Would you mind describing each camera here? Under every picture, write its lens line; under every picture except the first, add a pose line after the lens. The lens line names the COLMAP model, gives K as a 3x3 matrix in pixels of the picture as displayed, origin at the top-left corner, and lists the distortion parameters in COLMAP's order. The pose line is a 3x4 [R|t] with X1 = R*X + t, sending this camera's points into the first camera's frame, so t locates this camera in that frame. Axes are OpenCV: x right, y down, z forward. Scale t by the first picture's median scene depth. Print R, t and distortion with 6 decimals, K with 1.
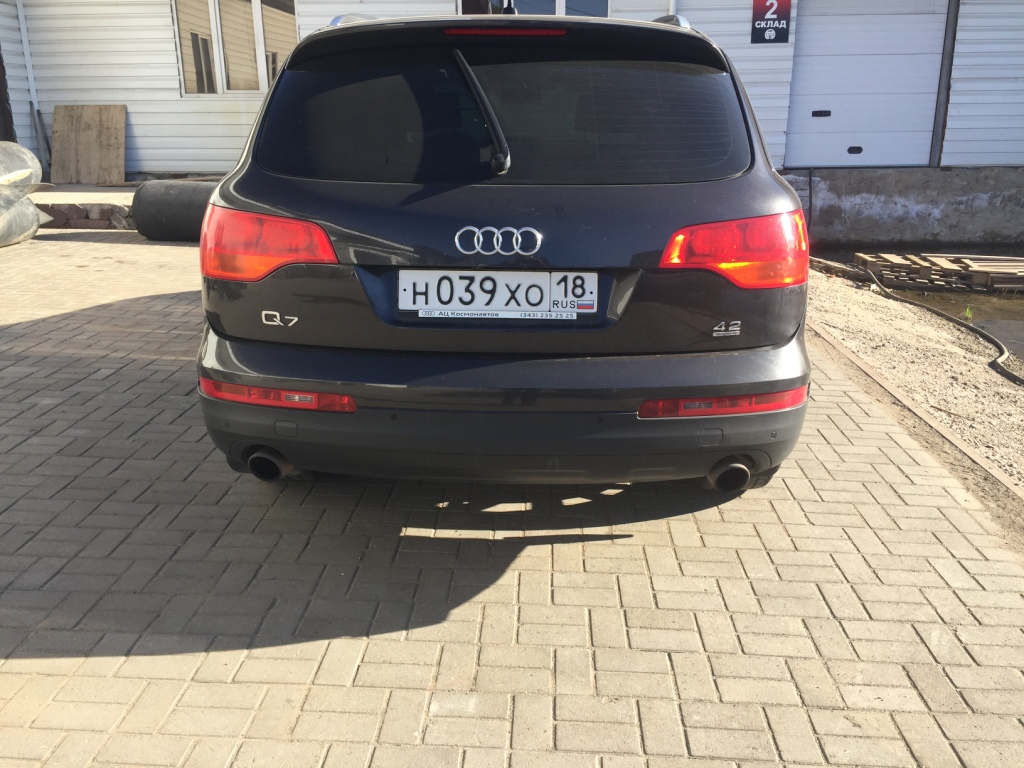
lens RADIAL K [[871.5, 0, 524.2], [0, 871.5, 321.6], [0, 0, 1]] dist [0.026303, -0.036973]
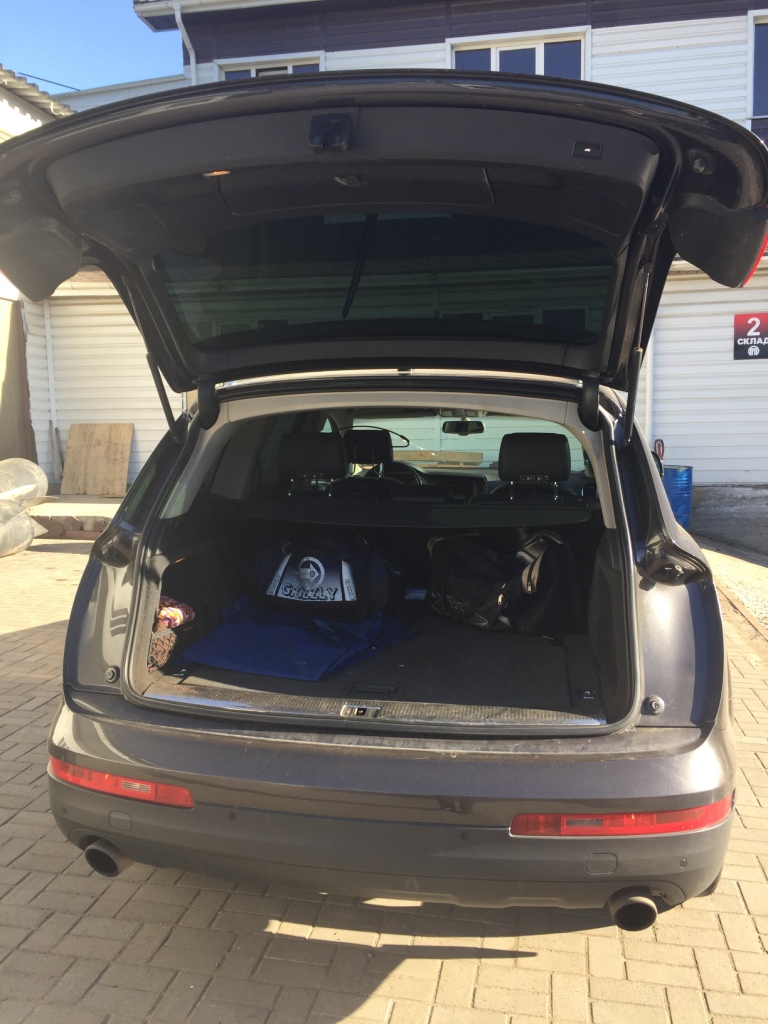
lens RADIAL K [[871.5, 0, 381.9], [0, 871.5, 466.1], [0, 0, 1]] dist [0.026303, -0.036973]
pose [[0.990272, 0.001830, -0.139131, 0.094219], [-0.028246, 0.981737, -0.188132, -0.058182], [0.136246, 0.190232, 0.972239, 0.072044]]
